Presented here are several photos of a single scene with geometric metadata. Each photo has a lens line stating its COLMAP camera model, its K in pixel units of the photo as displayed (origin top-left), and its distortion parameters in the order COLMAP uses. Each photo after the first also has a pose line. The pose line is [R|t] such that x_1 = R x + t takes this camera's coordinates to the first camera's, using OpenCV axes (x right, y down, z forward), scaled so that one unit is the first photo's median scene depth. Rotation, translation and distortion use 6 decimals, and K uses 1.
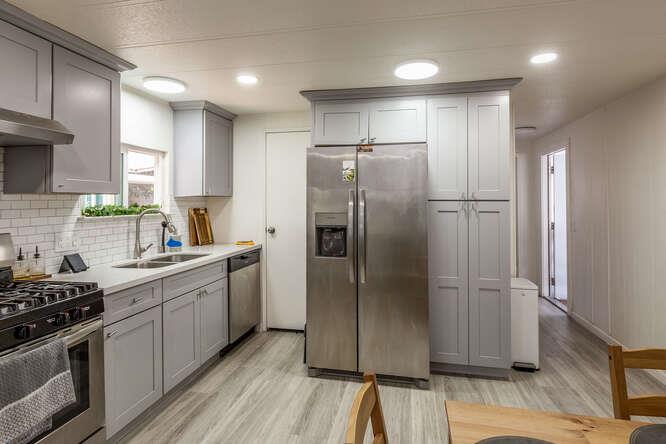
lens RADIAL K [[352.6, 0, 333.6], [0, 352.6, 195.5], [0, 0, 1]] dist [-0.001009, -0.000118]
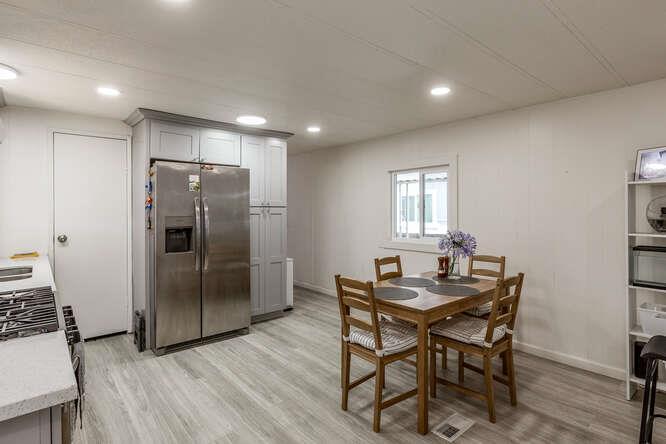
lens RADIAL K [[358.1, 0, 332.6], [0, 358.1, 205.0], [0, 0, 1]] dist [0.000427, 0.000448]
pose [[0.613836, 0.005394, 0.789415, -0.677801], [-0.012081, 0.999924, 0.002562, -0.000592], [-0.789341, -0.011110, 0.613854, -0.191444]]
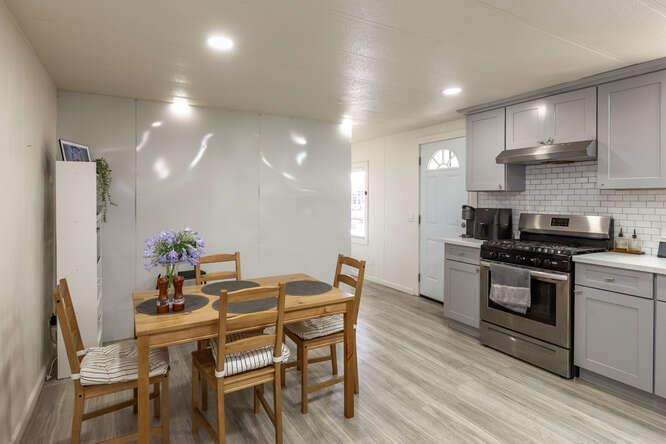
lens RADIAL K [[358.1, 0, 332.6], [0, 358.1, 205.0], [0, 0, 1]] dist [0.000427, 0.000448]
pose [[-0.733820, 0.015974, -0.679156, 0.721665], [0.009938, 0.999869, 0.012780, 0.019286], [0.679272, 0.002629, -0.733882, 0.969041]]
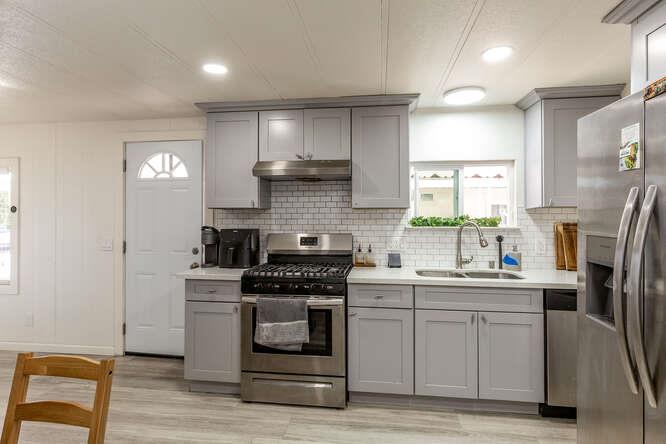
lens RADIAL K [[341.7, 0, 333.9], [0, 341.7, 213.3], [0, 0, 1]] dist [-0.001366, 0.000124]
pose [[0.085669, -0.002138, -0.996321, 0.458876], [0.015196, 0.999884, -0.000839, 0.010169], [0.996208, -0.015069, 0.085692, 0.580254]]
